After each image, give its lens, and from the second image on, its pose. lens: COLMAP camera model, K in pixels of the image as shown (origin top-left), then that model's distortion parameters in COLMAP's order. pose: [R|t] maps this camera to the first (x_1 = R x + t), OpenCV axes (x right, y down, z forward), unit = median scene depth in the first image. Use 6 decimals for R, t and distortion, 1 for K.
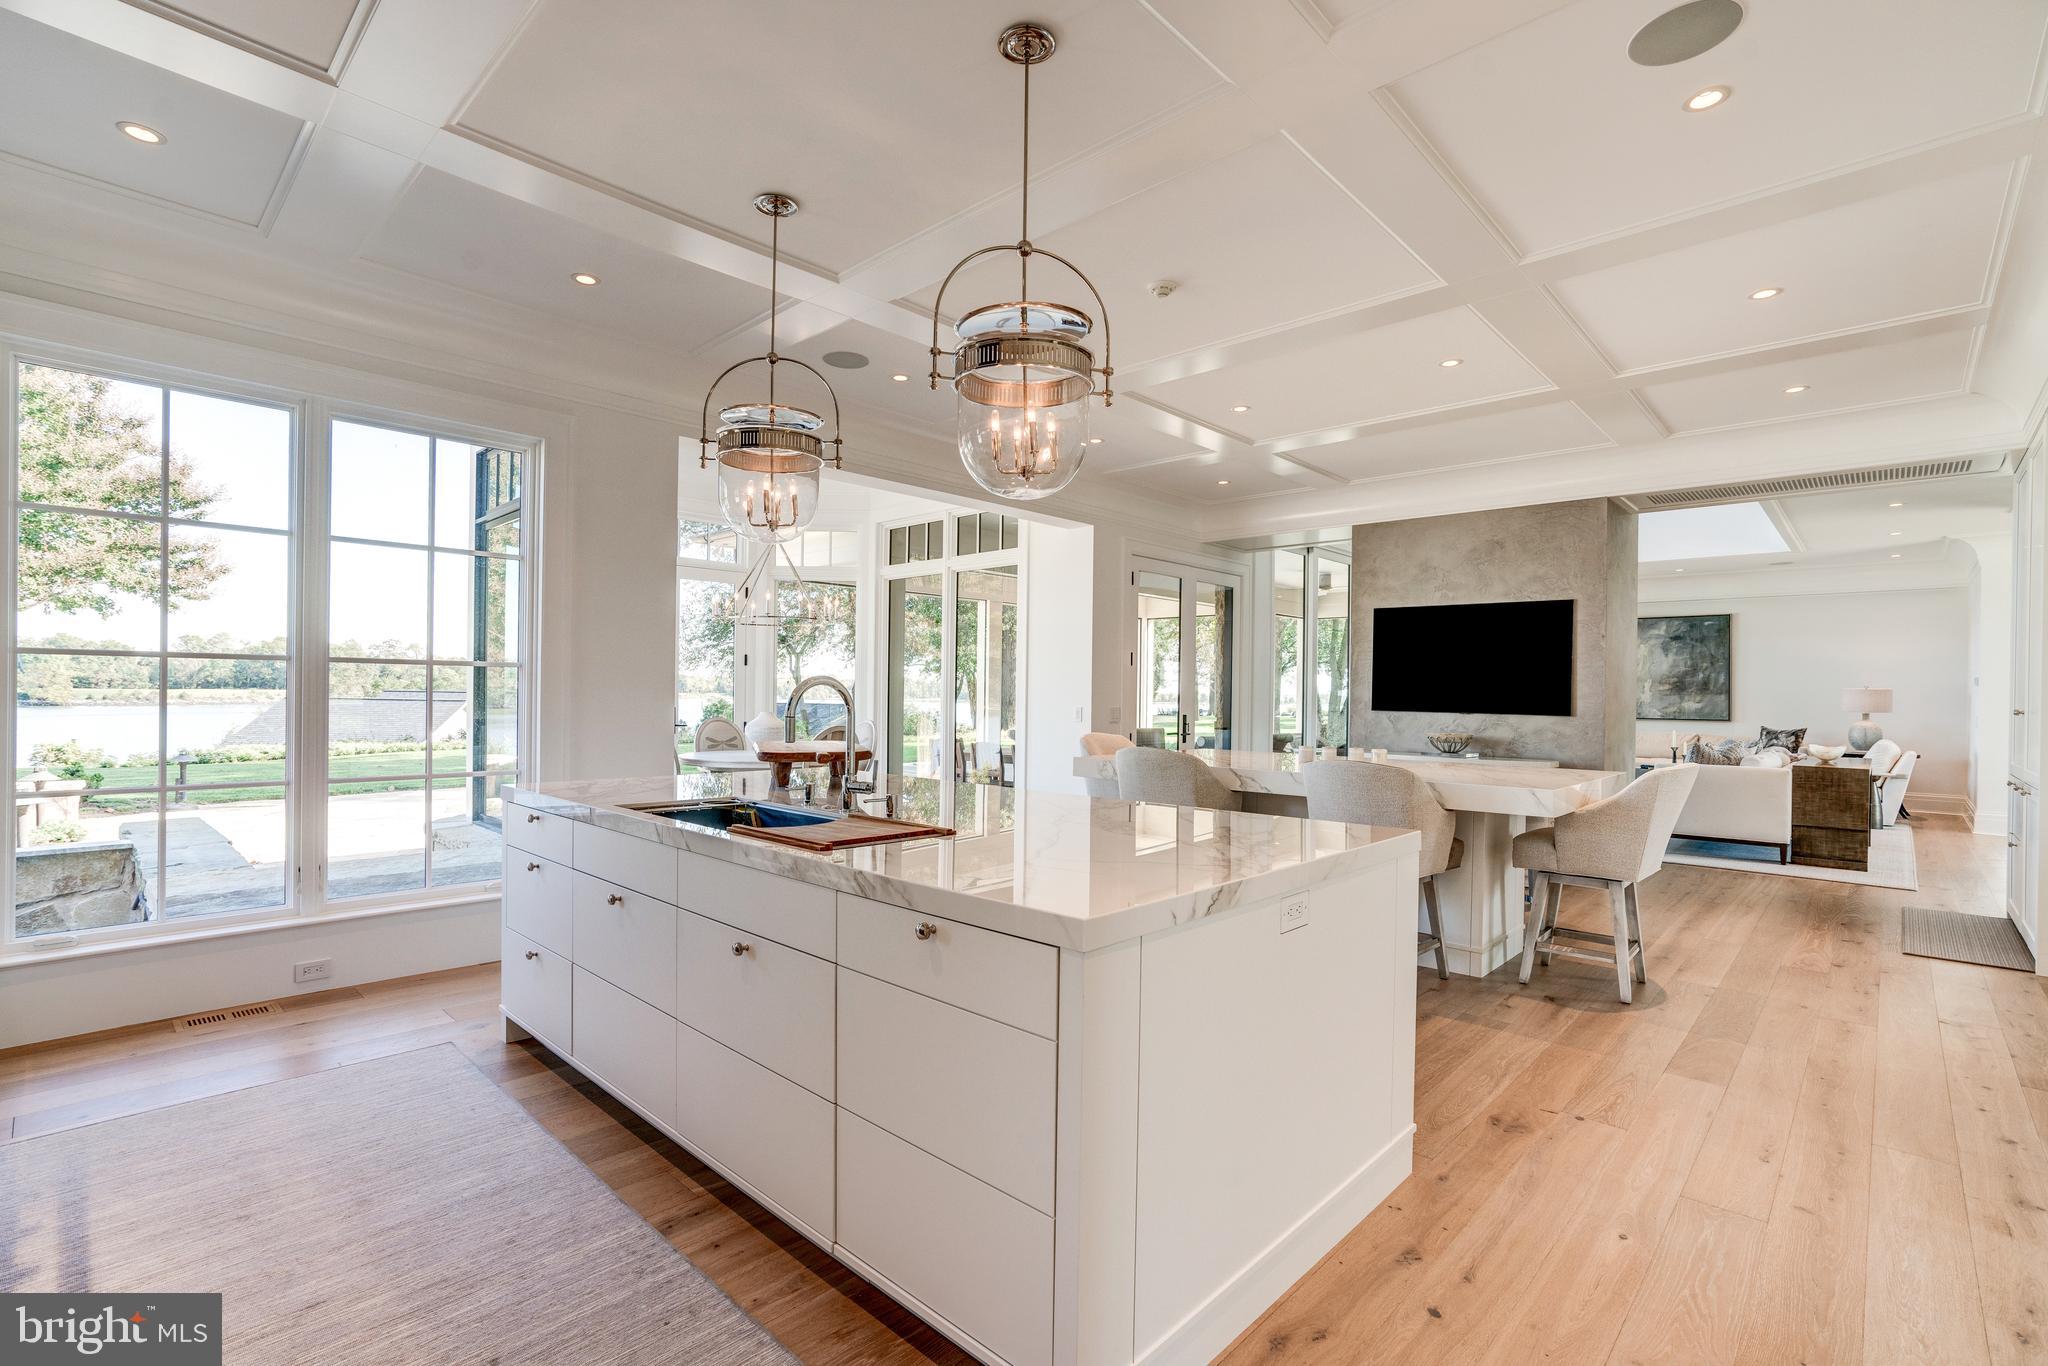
lens RADIAL K [[934.0, 0, 1017.8], [0, 934.0, 699.5], [0, 0, 1]] dist [-0.039314, 0.020350]
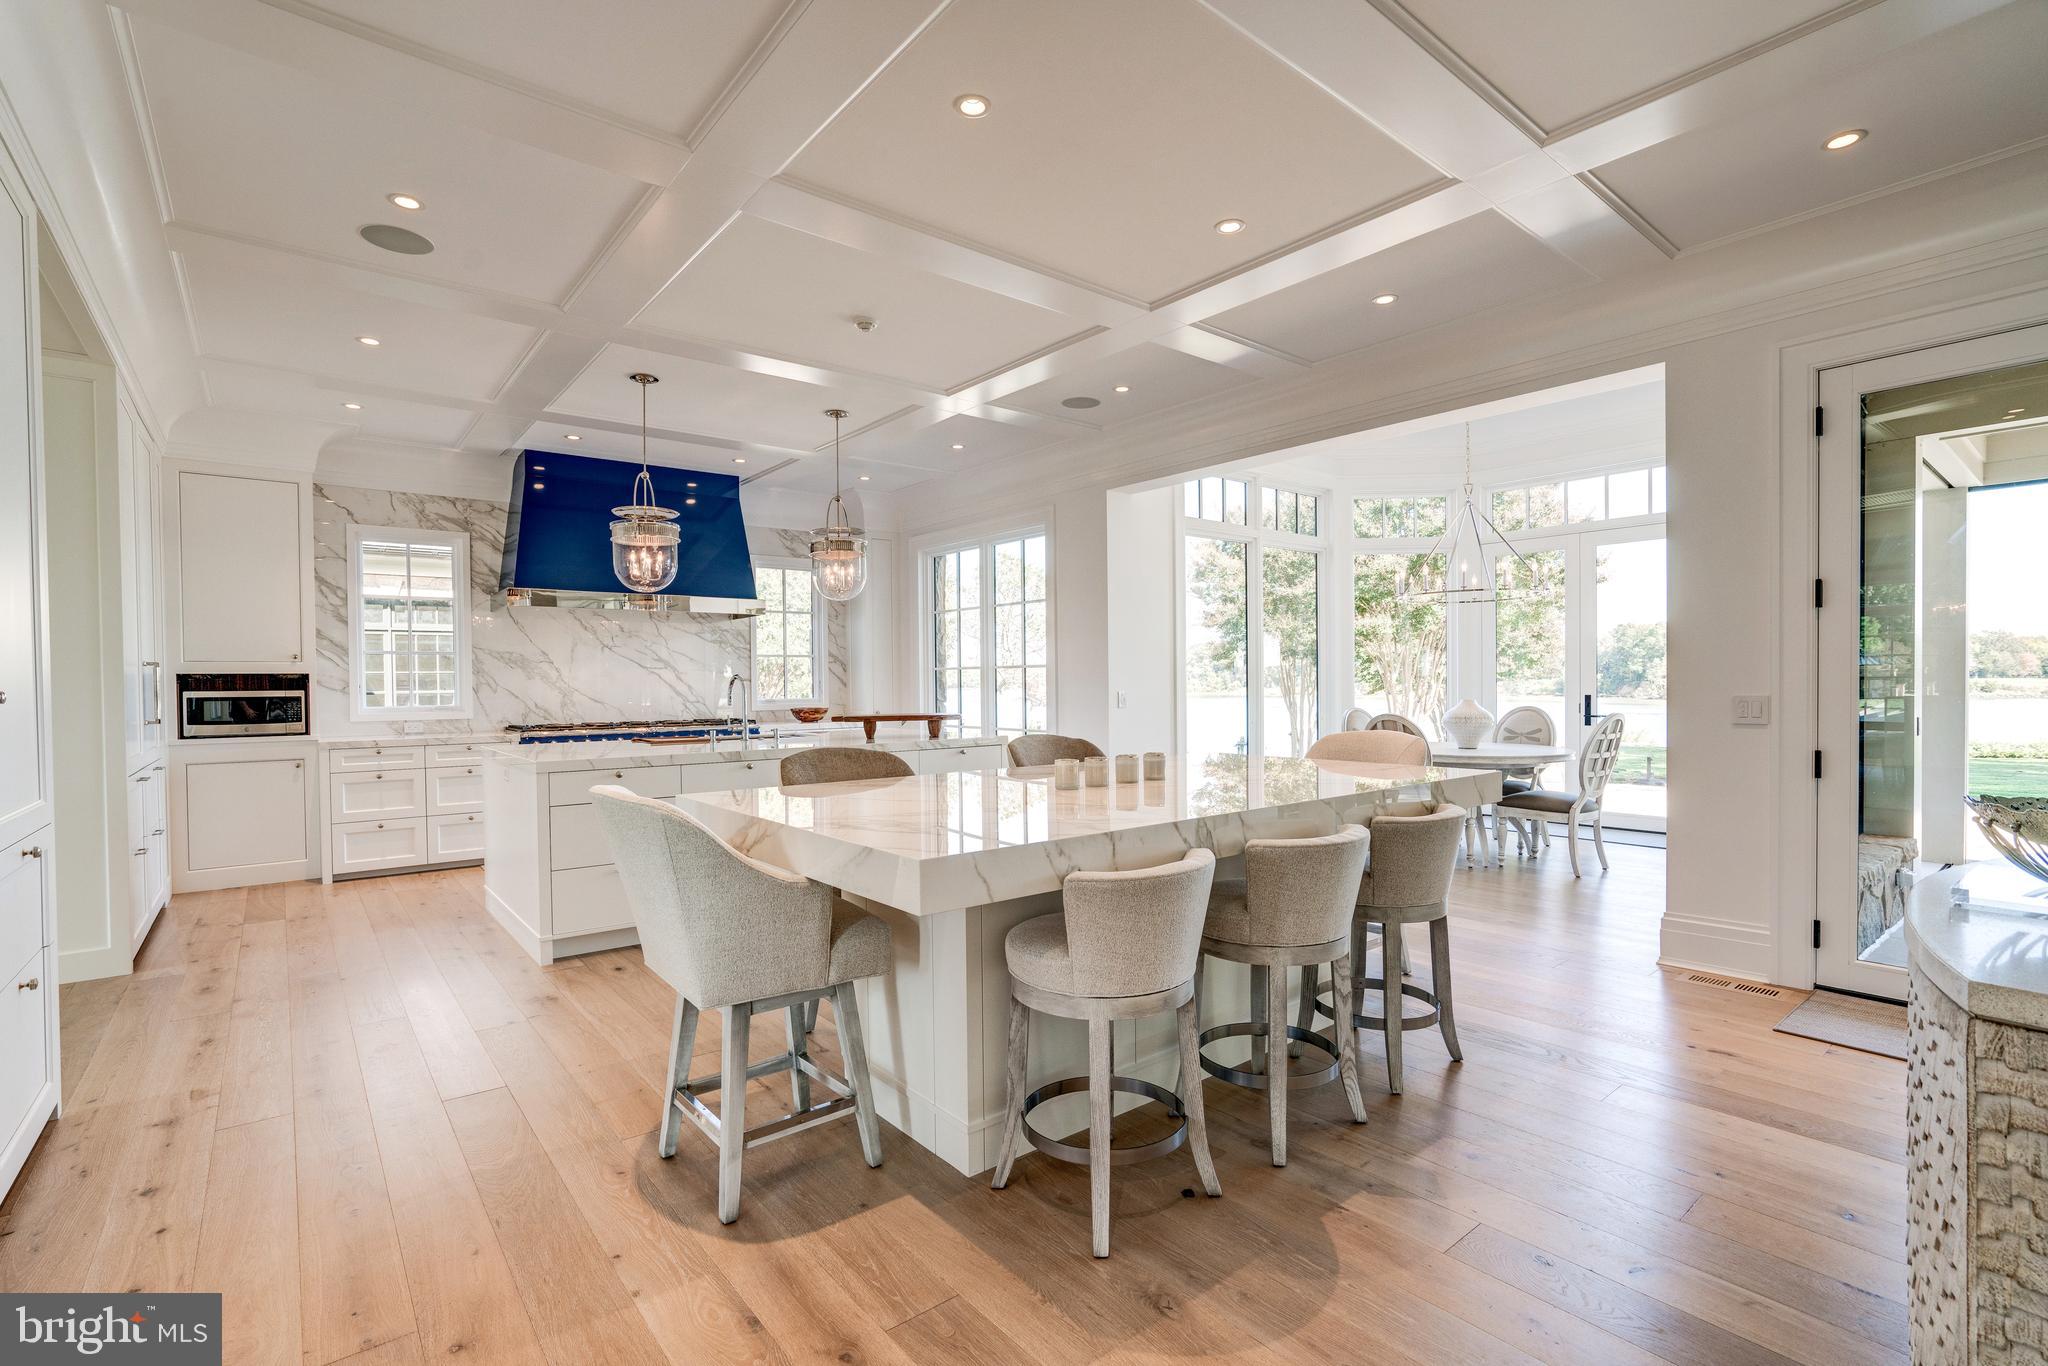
lens RADIAL K [[934.0, 0, 1017.8], [0, 934.0, 699.5], [0, 0, 1]] dist [-0.039314, 0.020350]
pose [[-0.135853, 0.004523, -0.990719, 1.393844], [0.008092, 0.999961, 0.003455, 0.023067], [0.990696, -0.007547, -0.135884, 1.479191]]
